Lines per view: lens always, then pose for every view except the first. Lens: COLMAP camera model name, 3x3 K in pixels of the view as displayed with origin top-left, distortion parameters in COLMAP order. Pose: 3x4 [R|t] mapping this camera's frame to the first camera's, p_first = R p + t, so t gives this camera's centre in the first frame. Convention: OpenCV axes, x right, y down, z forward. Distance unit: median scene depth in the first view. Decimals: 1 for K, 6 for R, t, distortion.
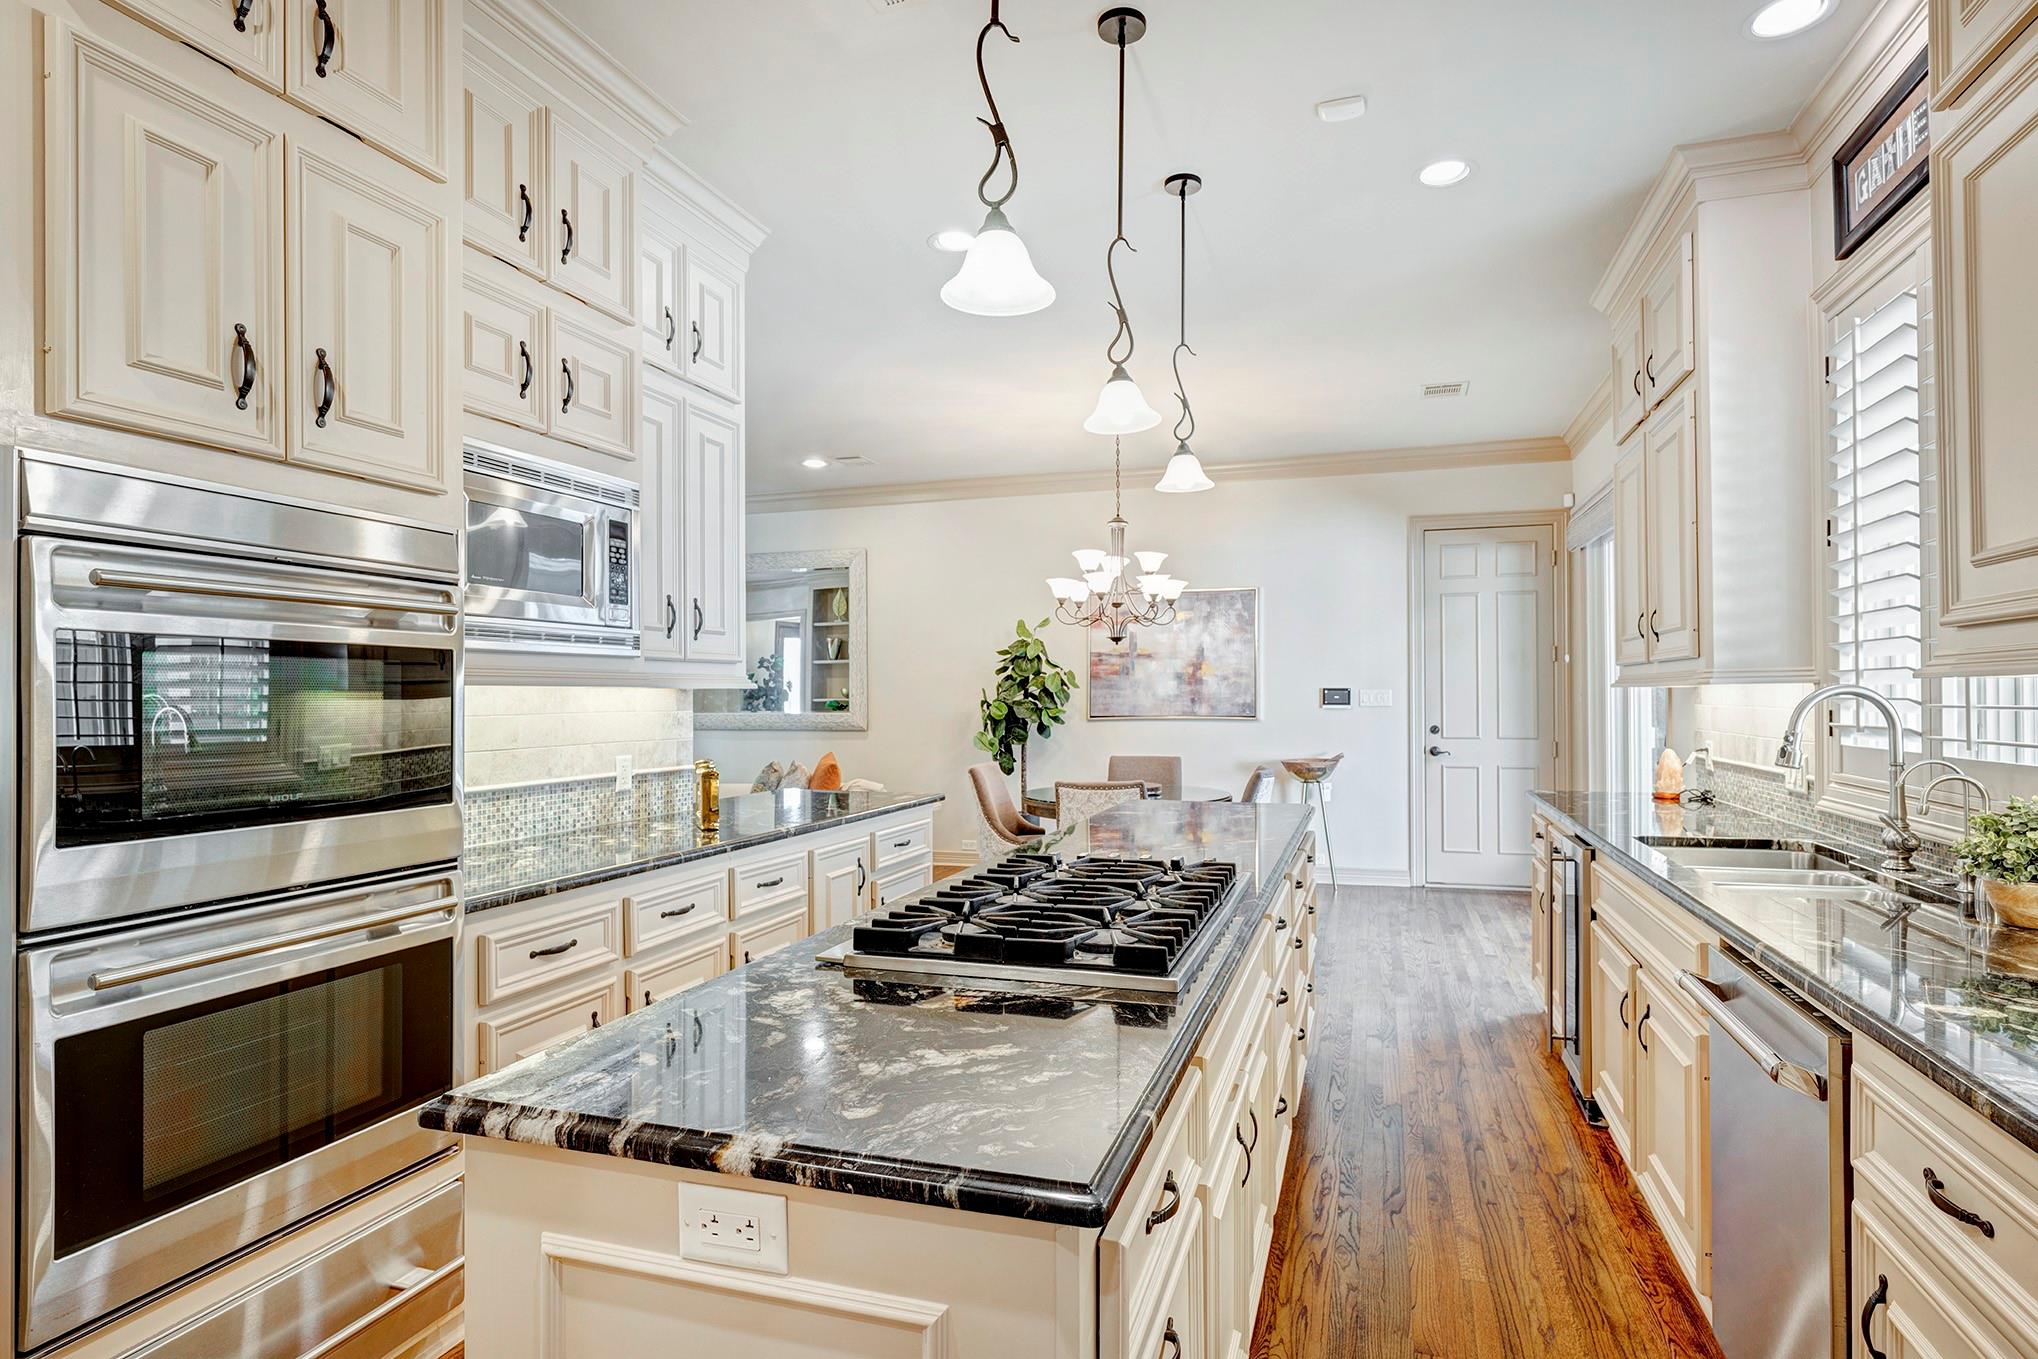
lens RADIAL K [[1056.2, 0, 1028.1], [0, 1056.2, 686.6], [0, 0, 1]] dist [-0.000410, -0.000171]
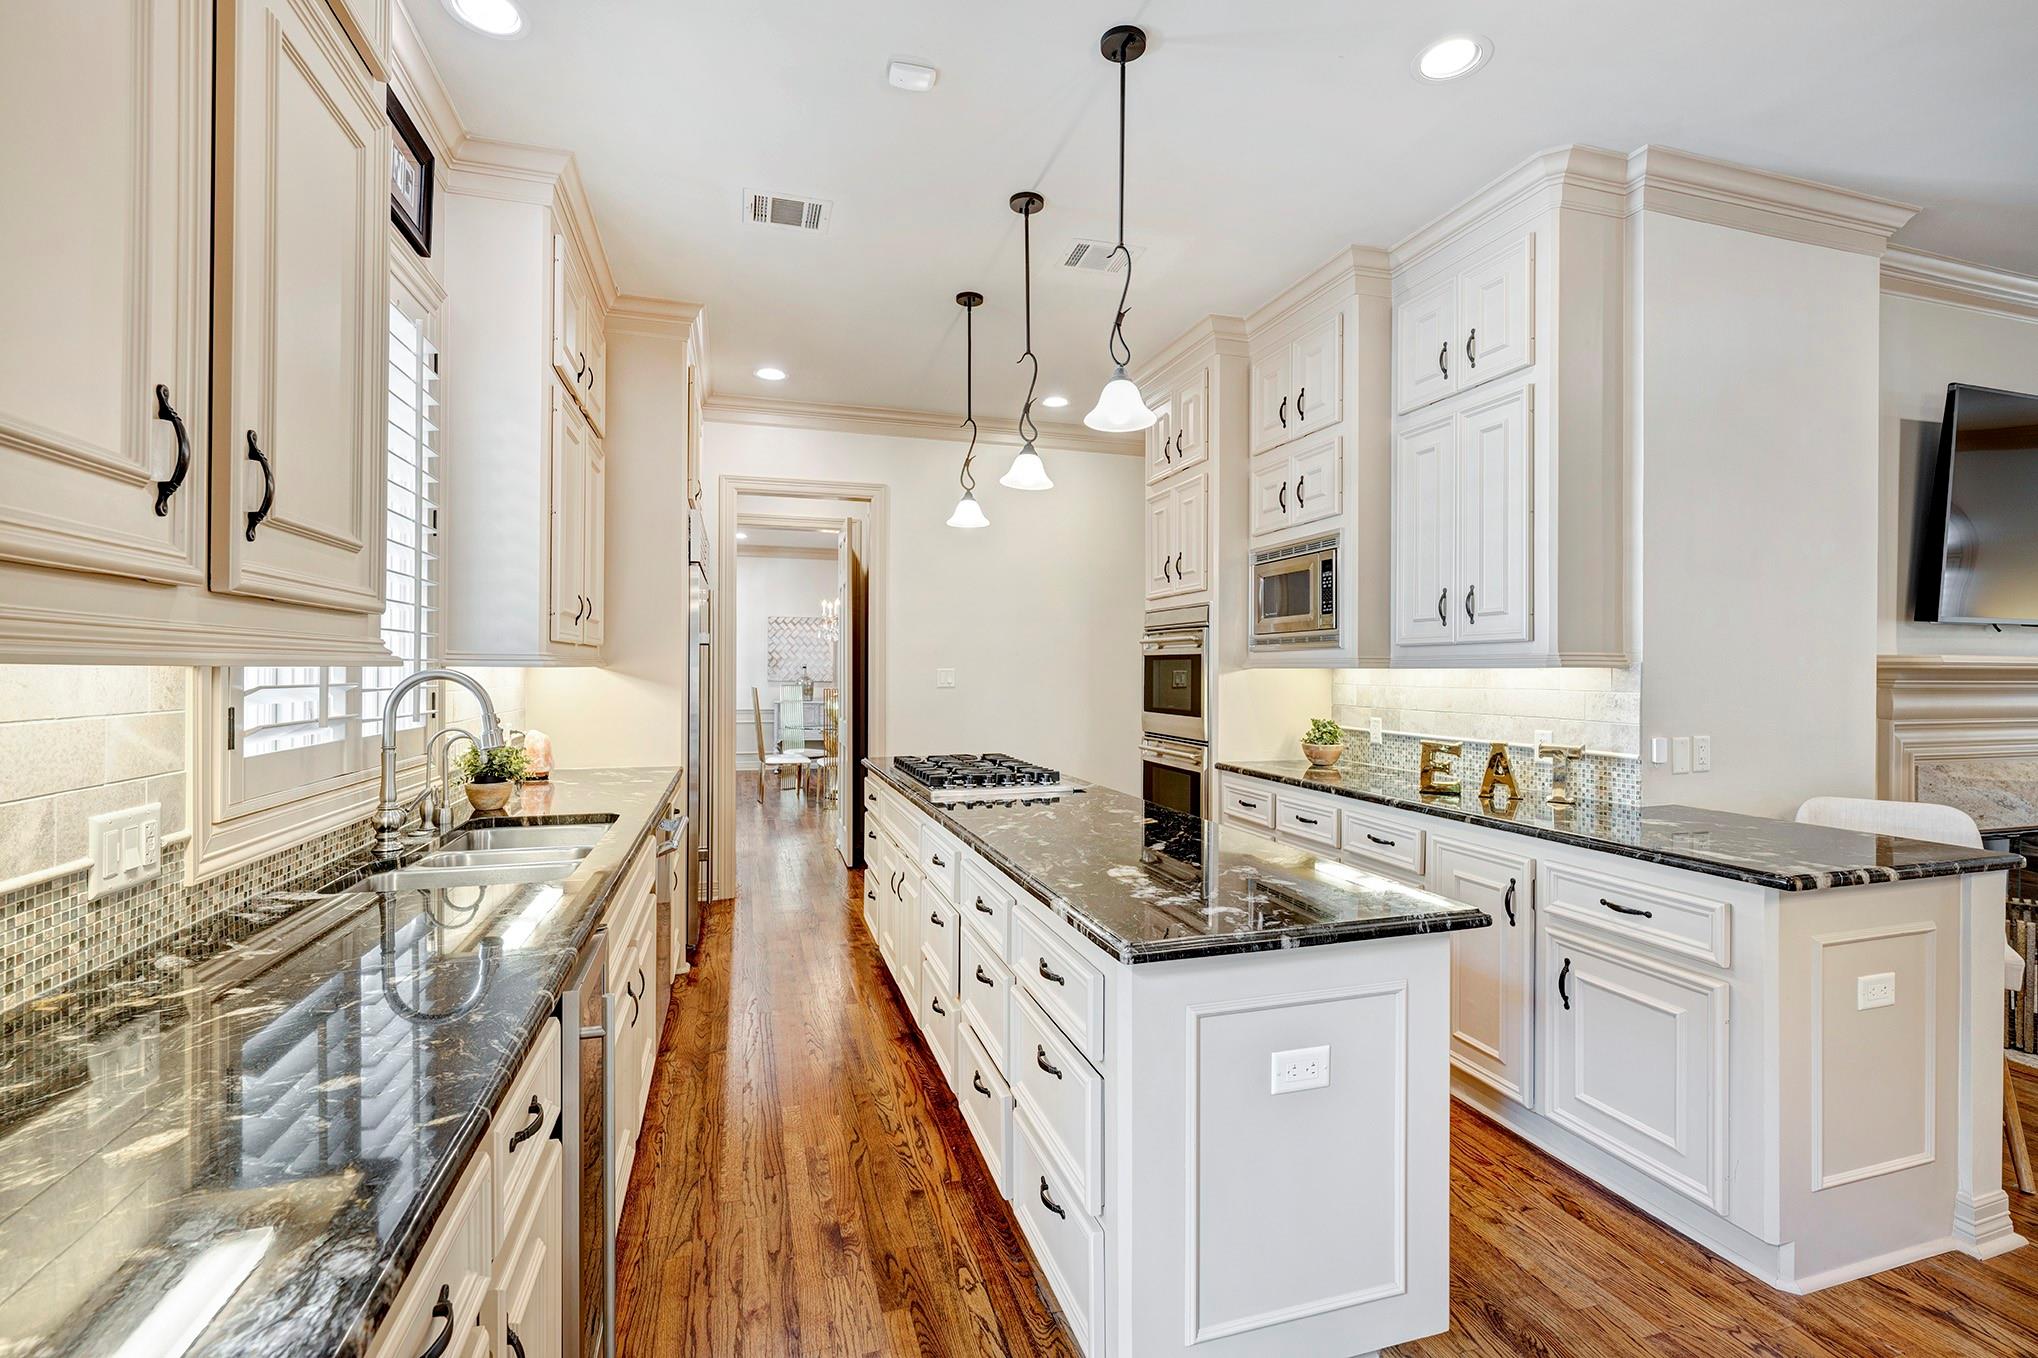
lens RADIAL K [[904.7, 0, 1026.0], [0, 904.7, 673.0], [0, 0, 1]] dist [0.000830, 0.000119]
pose [[-0.813307, 0.001647, -0.581833, 0.725108], [0.003865, 0.999989, -0.002572, 0.009097], [0.581822, -0.004340, -0.813304, 1.807994]]
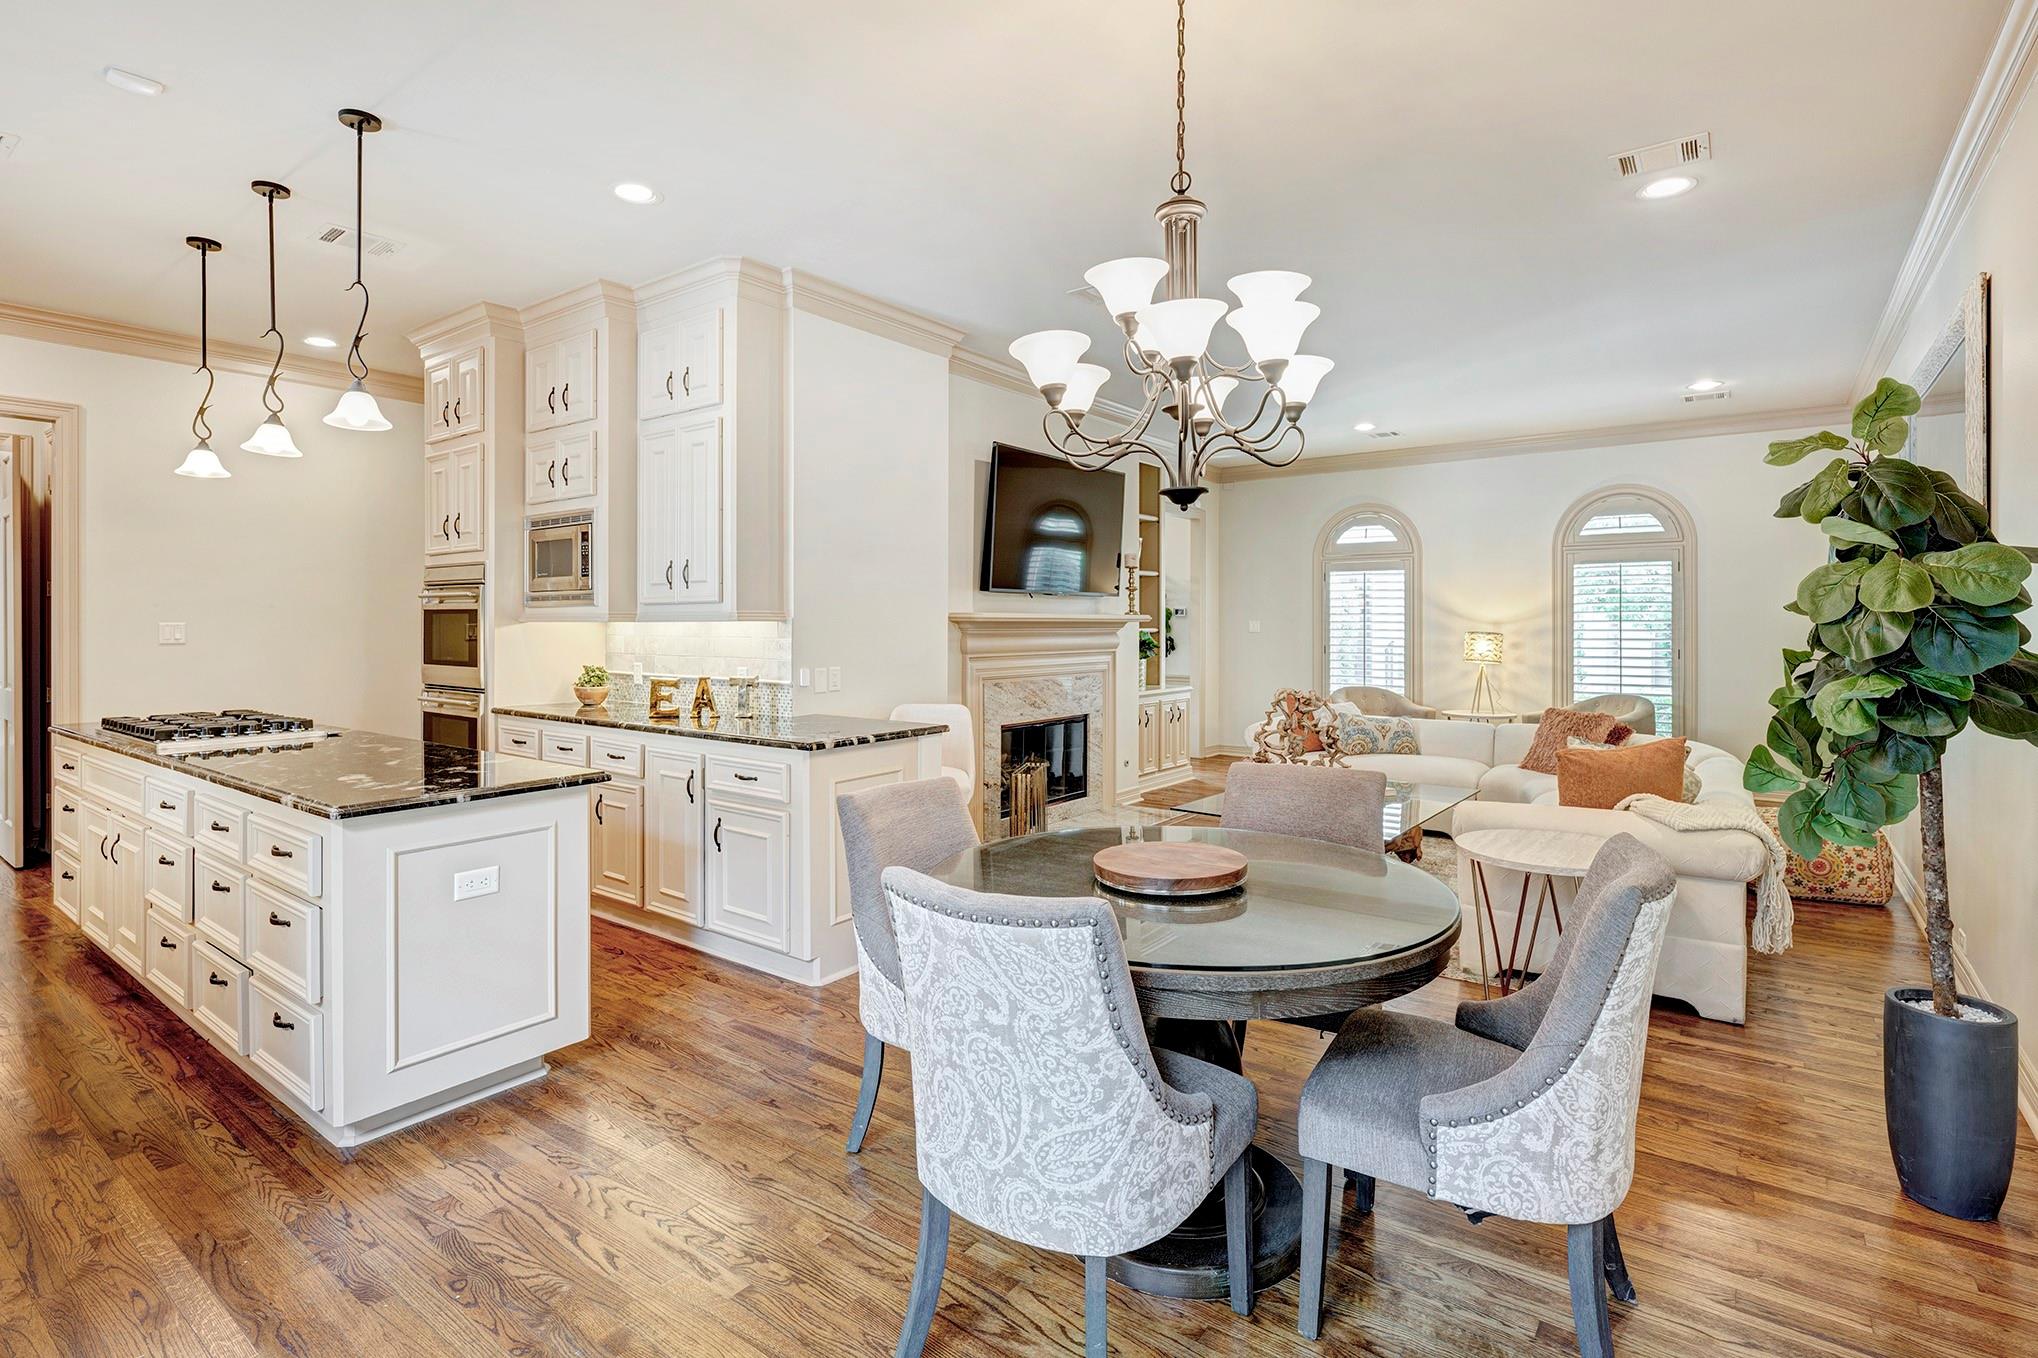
lens RADIAL K [[990.0, 0, 996.6], [0, 990.0, 623.0], [0, 0, 1]] dist [0.000062, 0.000923]
pose [[-0.334409, 0.003309, -0.942422, 0.992630], [0.009073, 0.999959, 0.000291, 0.008413], [0.942384, -0.008453, -0.334425, 2.245968]]
